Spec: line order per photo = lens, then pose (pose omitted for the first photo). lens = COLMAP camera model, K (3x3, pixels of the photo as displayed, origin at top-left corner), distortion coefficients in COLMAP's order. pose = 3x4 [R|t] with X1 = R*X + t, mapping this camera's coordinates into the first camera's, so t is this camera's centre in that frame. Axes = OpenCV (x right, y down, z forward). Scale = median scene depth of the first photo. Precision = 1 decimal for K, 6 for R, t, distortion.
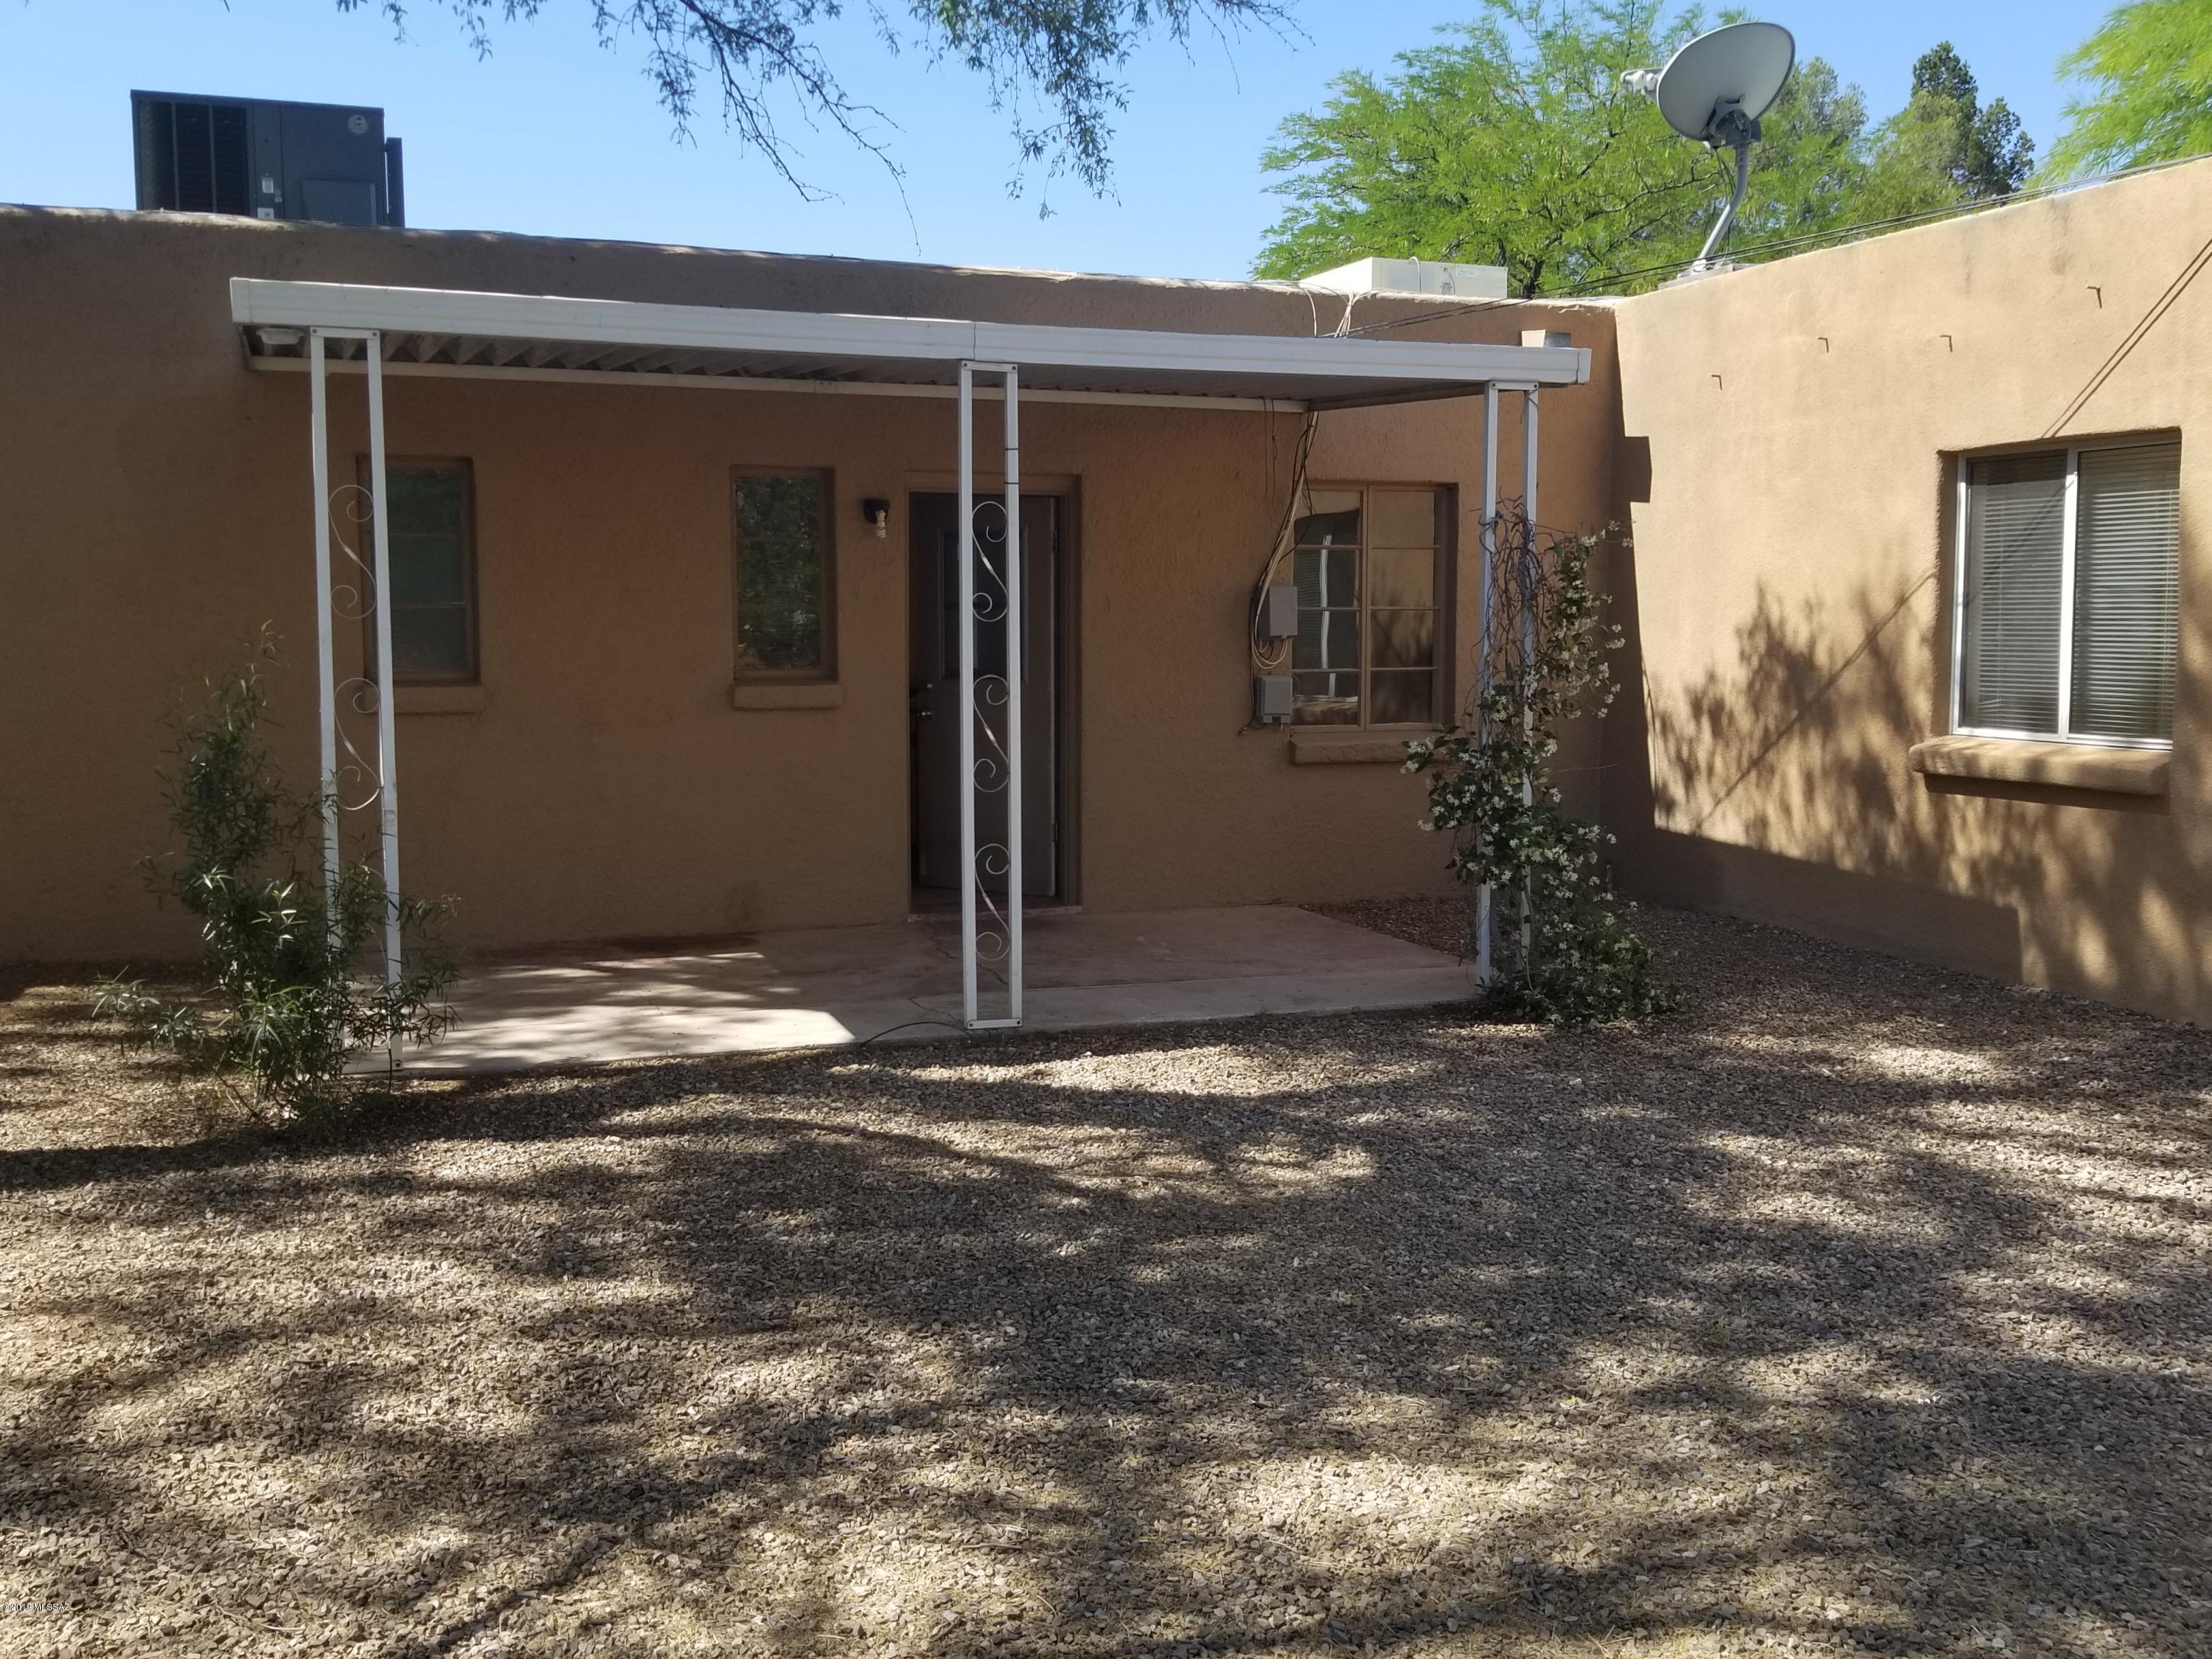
lens RADIAL K [[1835.9, 0, 1106.2], [0, 1835.9, 859.5], [0, 0, 1]] dist [-0.050511, 0.007540]
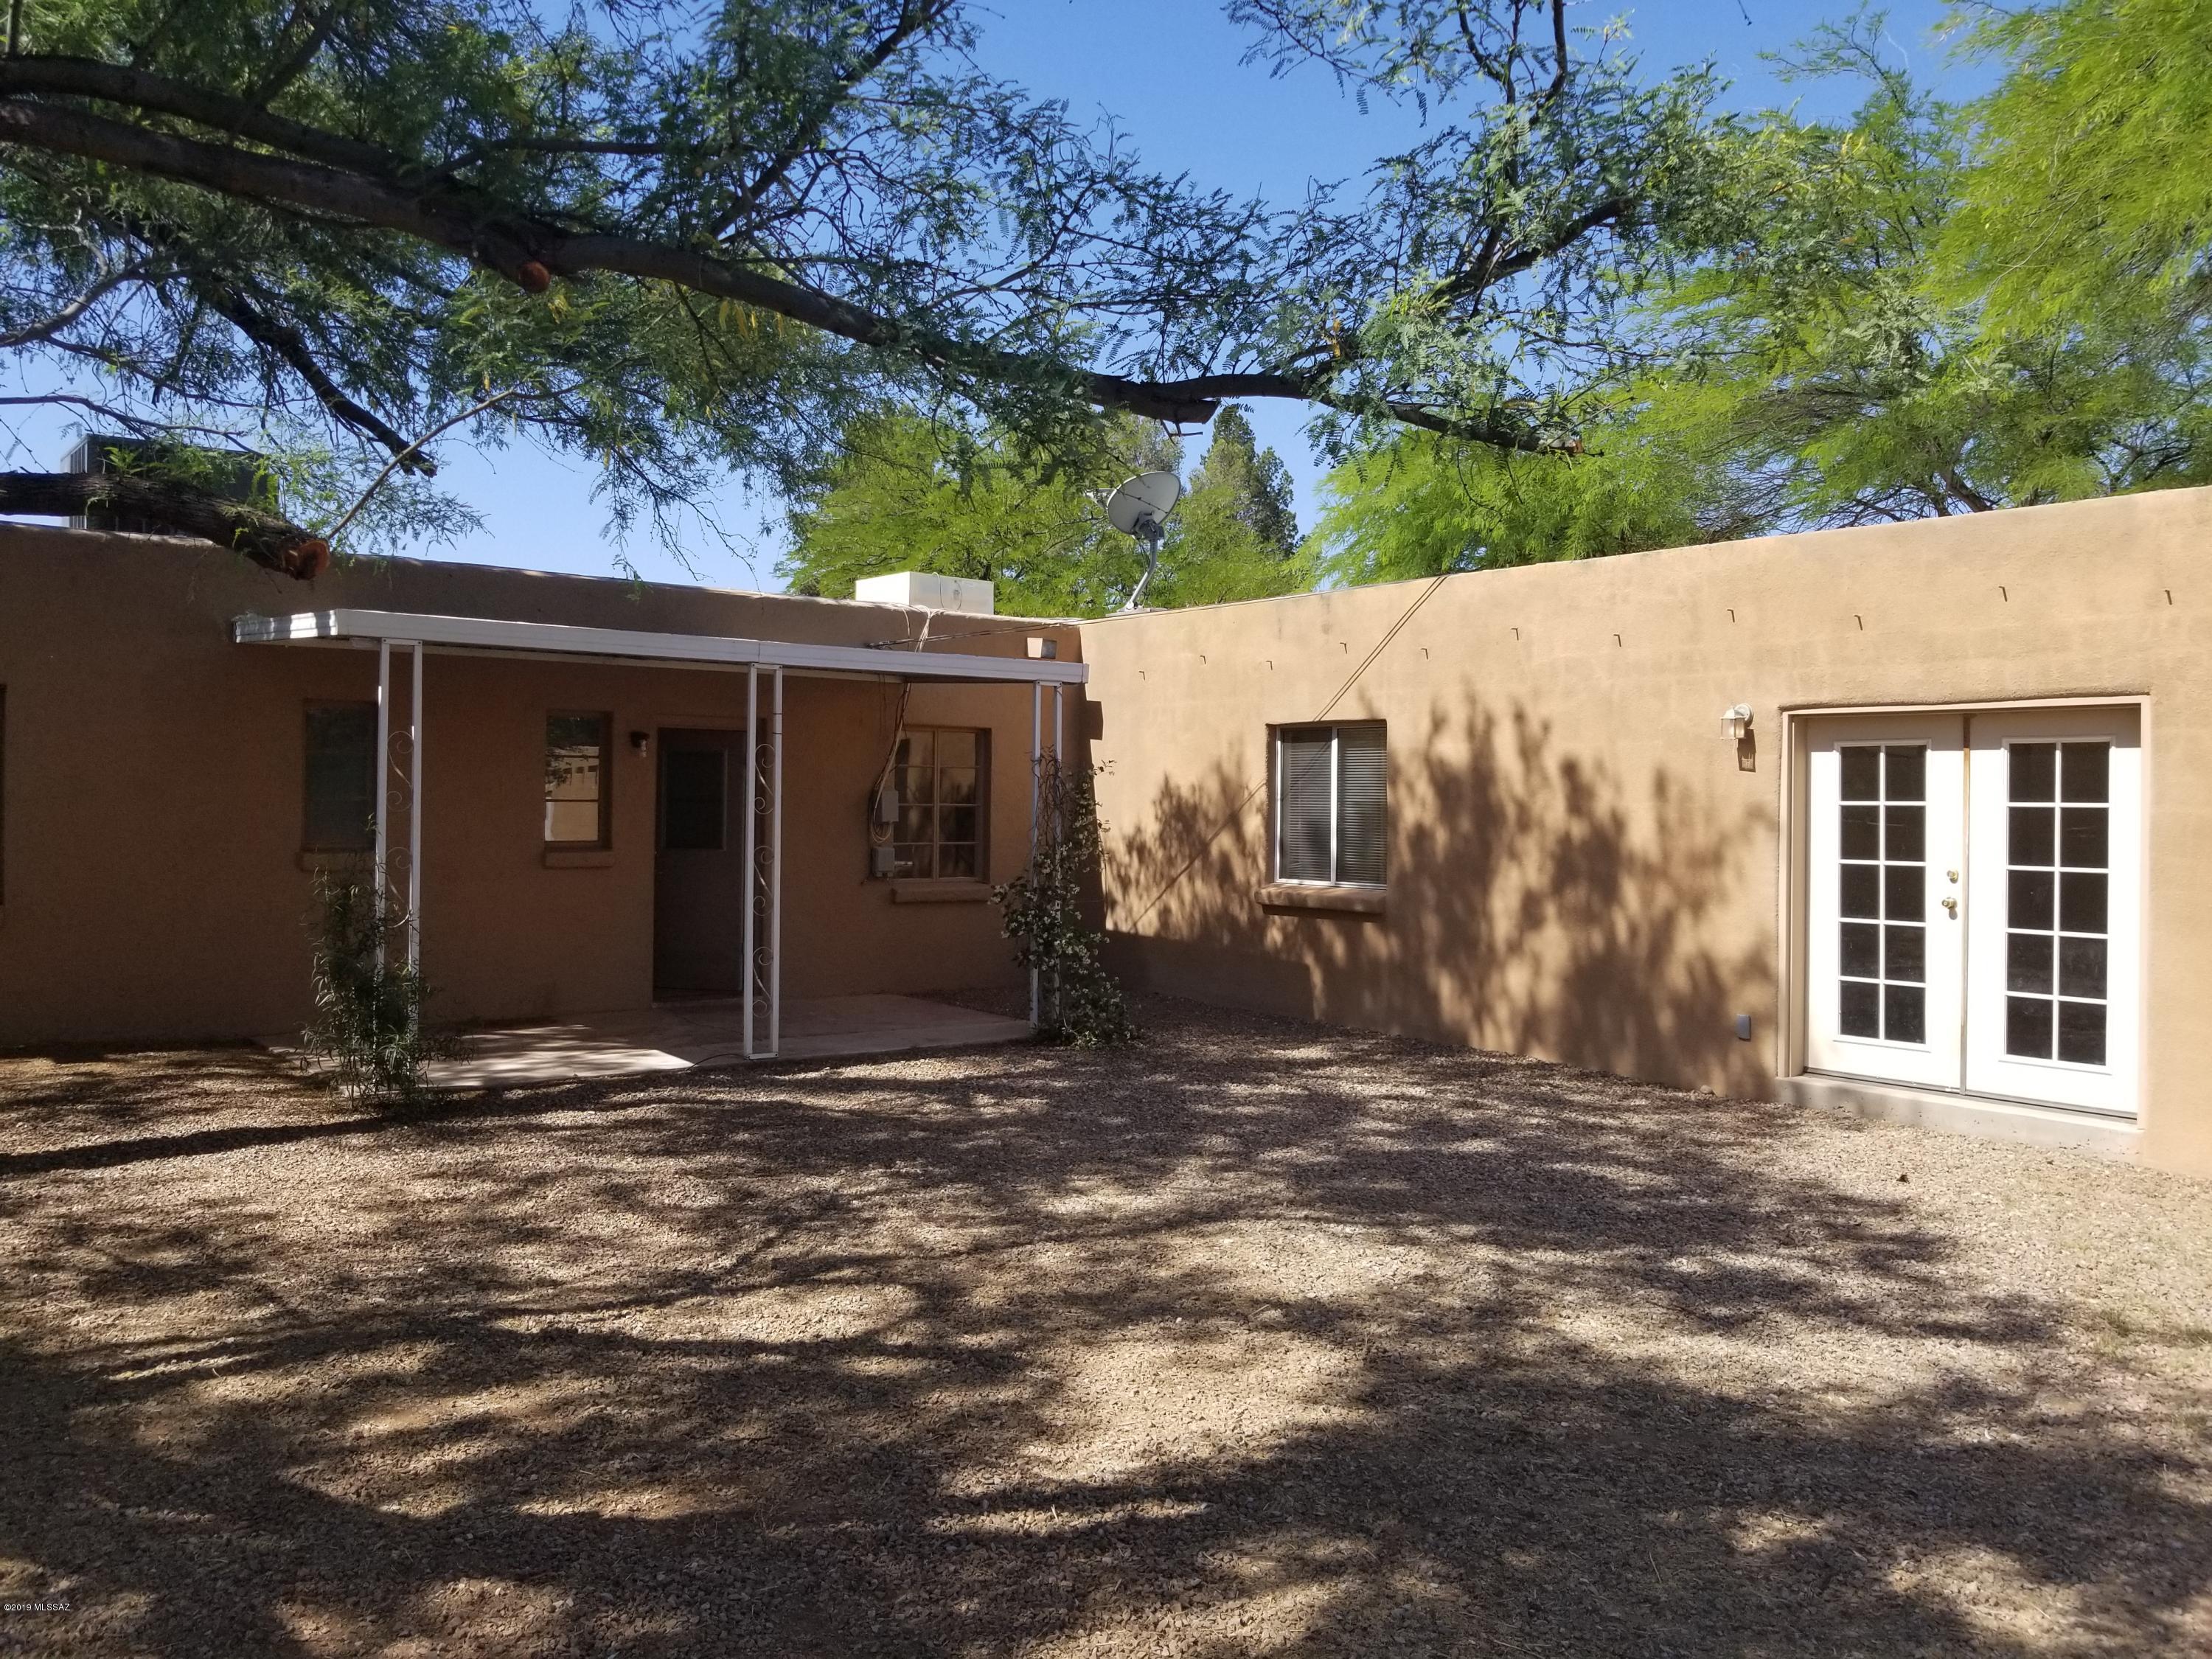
lens RADIAL K [[1699.3, 0, 1106.0], [0, 1699.3, 829.5], [0, 0, 1]] dist [-0.000137, 0.003769]
pose [[0.934058, 0.006406, 0.357064, -0.271629], [0.030140, 0.994858, -0.096691, 0.035250], [-0.355848, 0.101077, 0.929062, -0.467265]]
